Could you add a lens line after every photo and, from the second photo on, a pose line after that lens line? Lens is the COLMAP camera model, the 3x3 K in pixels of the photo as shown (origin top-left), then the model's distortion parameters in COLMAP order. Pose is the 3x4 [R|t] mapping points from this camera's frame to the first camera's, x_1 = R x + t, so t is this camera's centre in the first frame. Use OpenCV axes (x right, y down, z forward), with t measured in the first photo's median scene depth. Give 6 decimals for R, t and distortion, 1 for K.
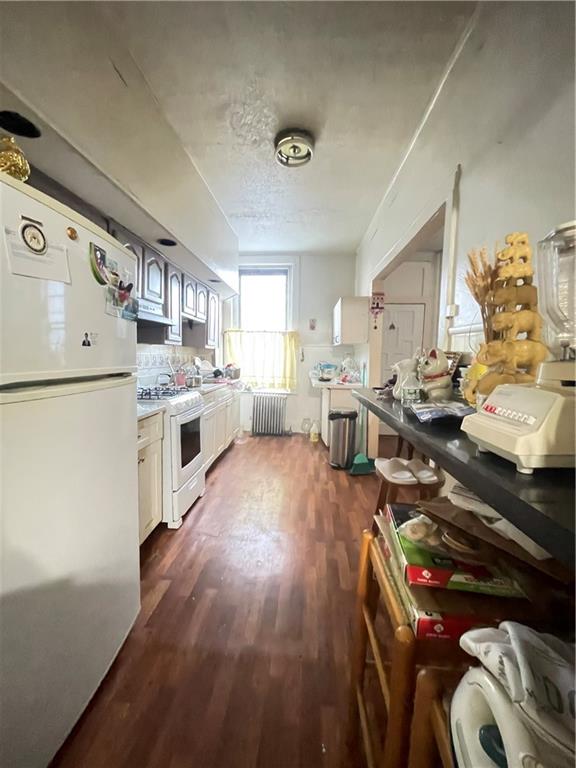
lens RADIAL K [[308.7, 0, 288.0], [0, 308.7, 383.0], [0, 0, 1]] dist [-0.012867, 0.000592]
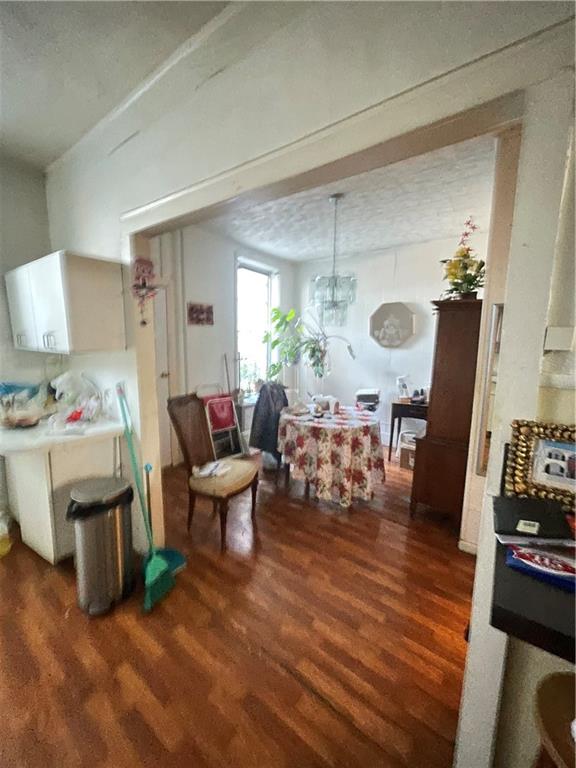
lens RADIAL K [[308.7, 0, 287.9], [0, 308.7, 383.6], [0, 0, 1]] dist [-0.012867, 0.000592]
pose [[0.550050, -0.120118, 0.826448, -0.041088], [0.066045, 0.992759, 0.100334, -0.111377], [-0.832516, -0.000606, 0.554000, 0.482786]]
